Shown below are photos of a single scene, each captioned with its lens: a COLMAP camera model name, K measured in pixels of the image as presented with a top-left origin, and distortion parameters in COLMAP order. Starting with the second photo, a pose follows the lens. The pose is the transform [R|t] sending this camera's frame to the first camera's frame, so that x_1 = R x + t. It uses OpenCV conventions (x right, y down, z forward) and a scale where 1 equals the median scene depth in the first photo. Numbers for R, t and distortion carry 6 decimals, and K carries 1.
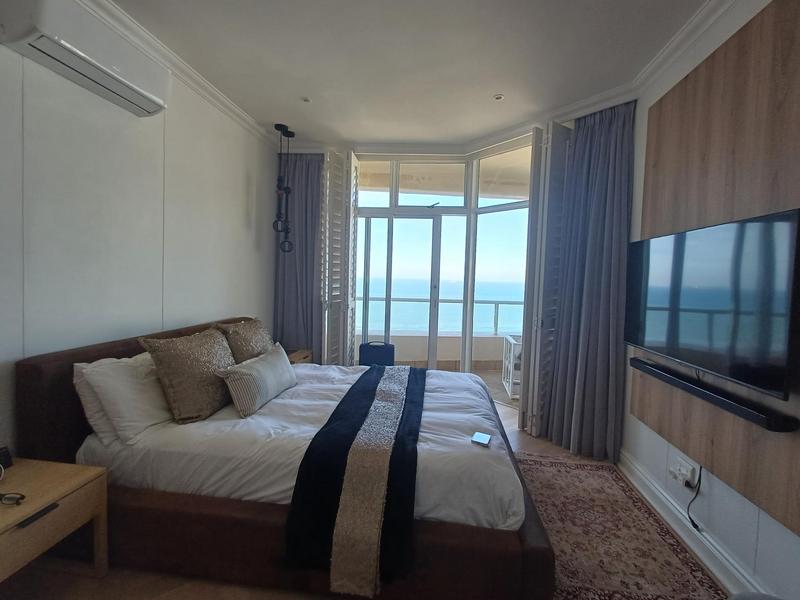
lens RADIAL K [[367.2, 0, 402.7], [0, 367.2, 293.5], [0, 0, 1]] dist [0.002604, 0.000087]
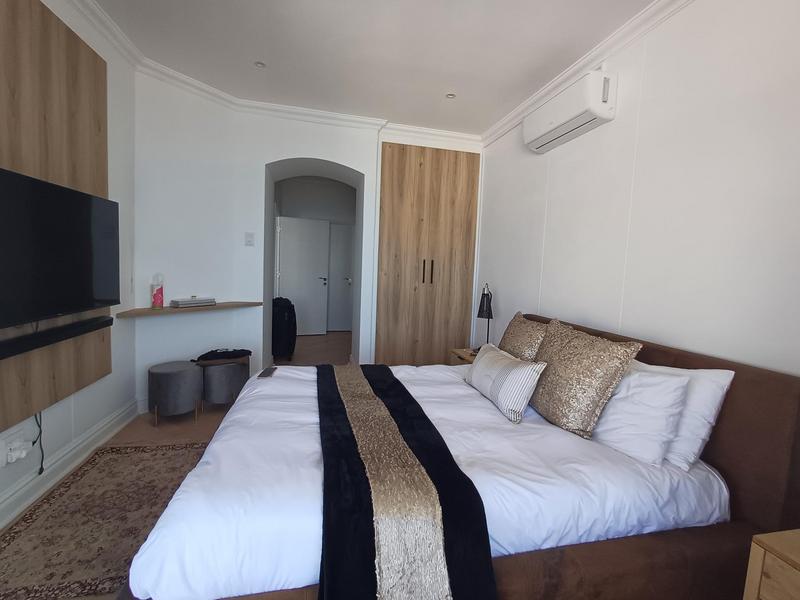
lens RADIAL K [[367.2, 0, 402.7], [0, 367.2, 293.5], [0, 0, 1]] dist [0.002604, 0.000087]
pose [[-0.940251, -0.042452, -0.337826, 0.197521], [-0.084666, 0.990183, 0.111217, -0.064224], [0.329788, 0.133175, -0.934614, 2.149700]]
